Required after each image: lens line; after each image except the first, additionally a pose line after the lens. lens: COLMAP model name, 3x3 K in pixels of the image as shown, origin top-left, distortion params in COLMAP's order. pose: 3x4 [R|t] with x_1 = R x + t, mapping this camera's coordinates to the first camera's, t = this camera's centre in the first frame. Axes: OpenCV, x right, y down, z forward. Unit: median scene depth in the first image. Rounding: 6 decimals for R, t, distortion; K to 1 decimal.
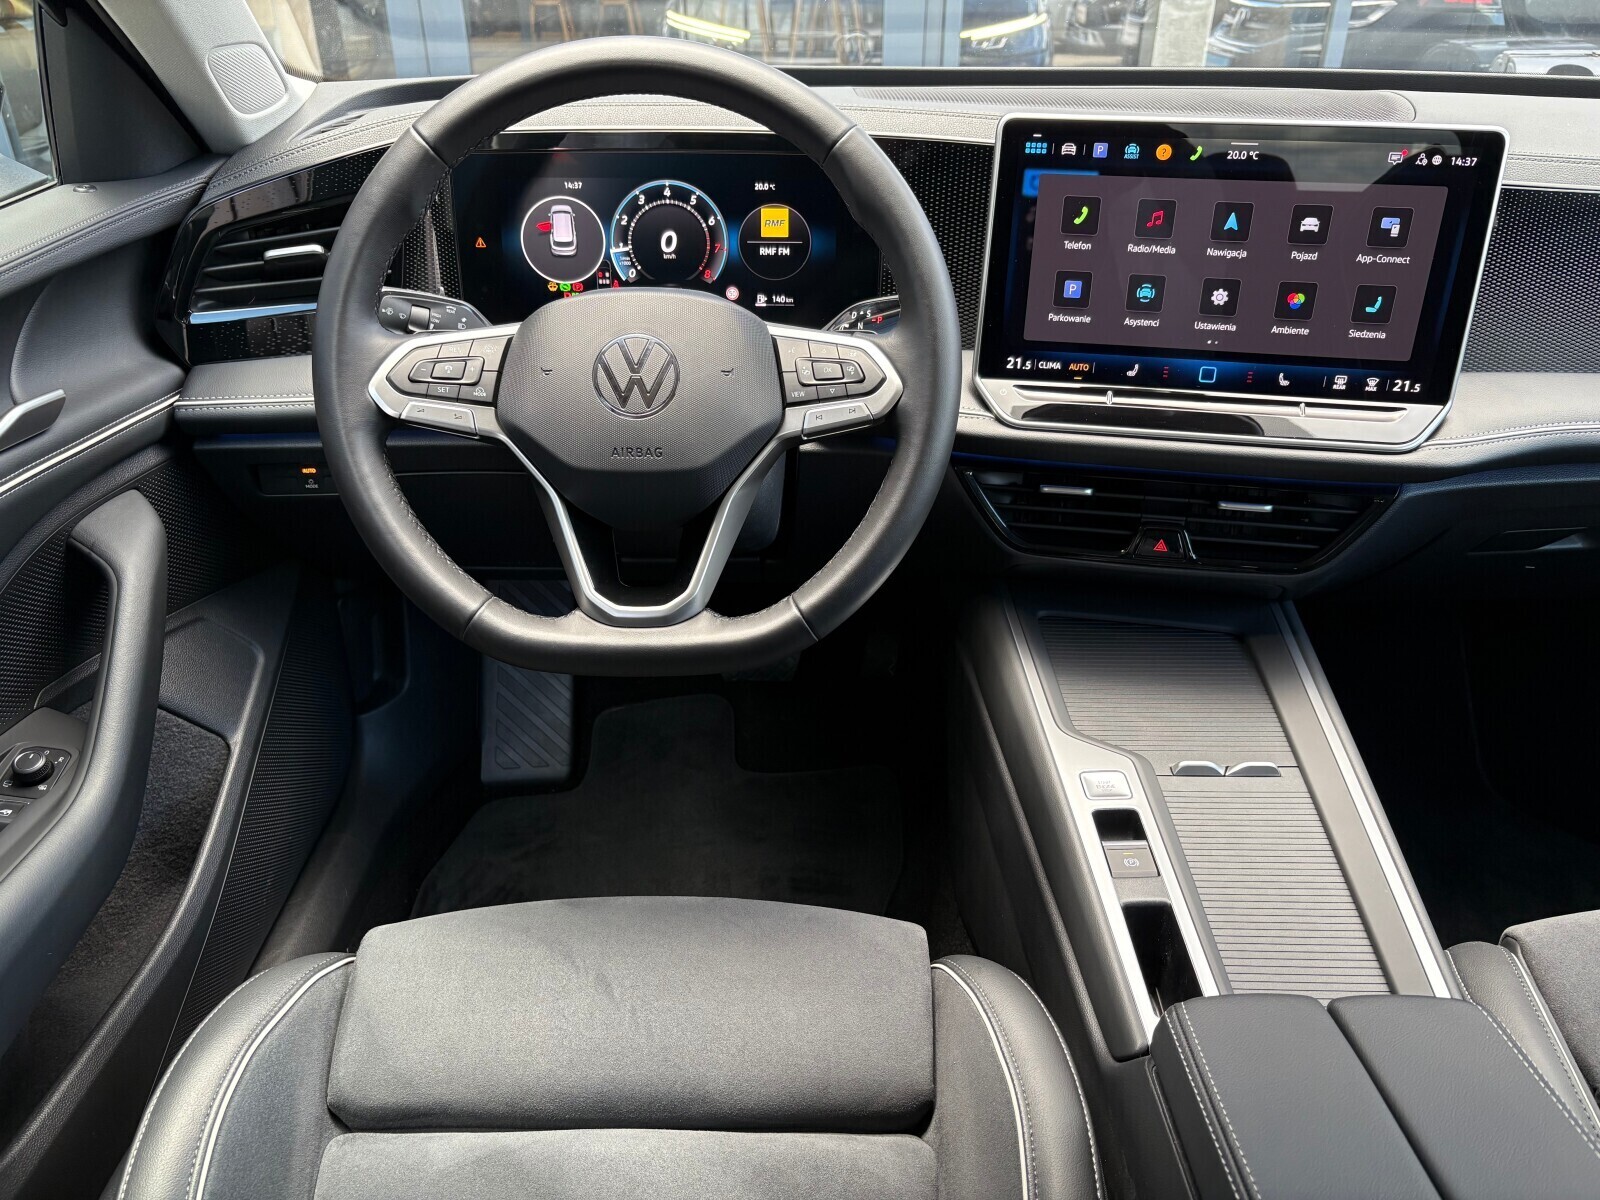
lens RADIAL K [[1248.1, 0, 800.0], [0, 1248.1, 600.0], [0, 0, 1]] dist [0.049125, -0.067798]
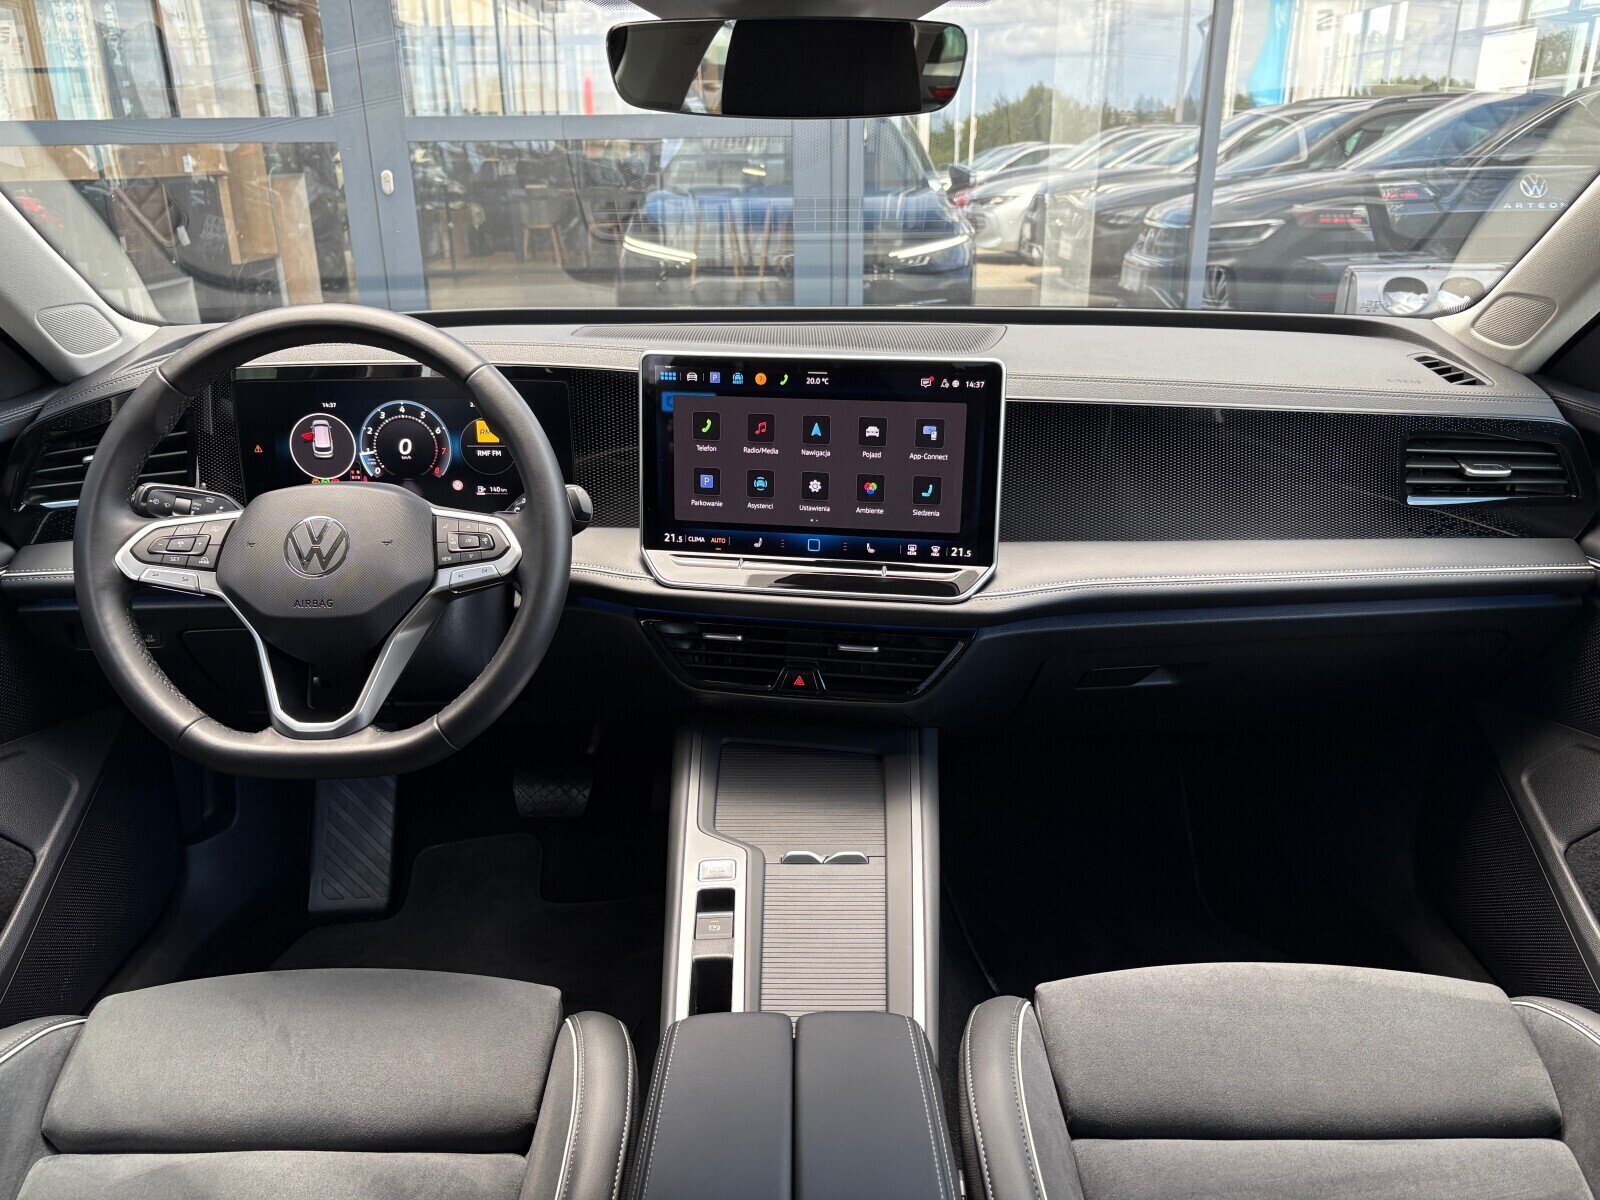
lens RADIAL K [[1245.2, 0, 800.0], [0, 1245.2, 600.0], [0, 0, 1]] dist [0.063608, -0.066101]
pose [[0.999932, -0.009531, -0.006754, 0.333678], [0.008427, 0.988963, -0.147924, 0.066680], [0.008089, 0.147857, 0.988976, -0.258949]]
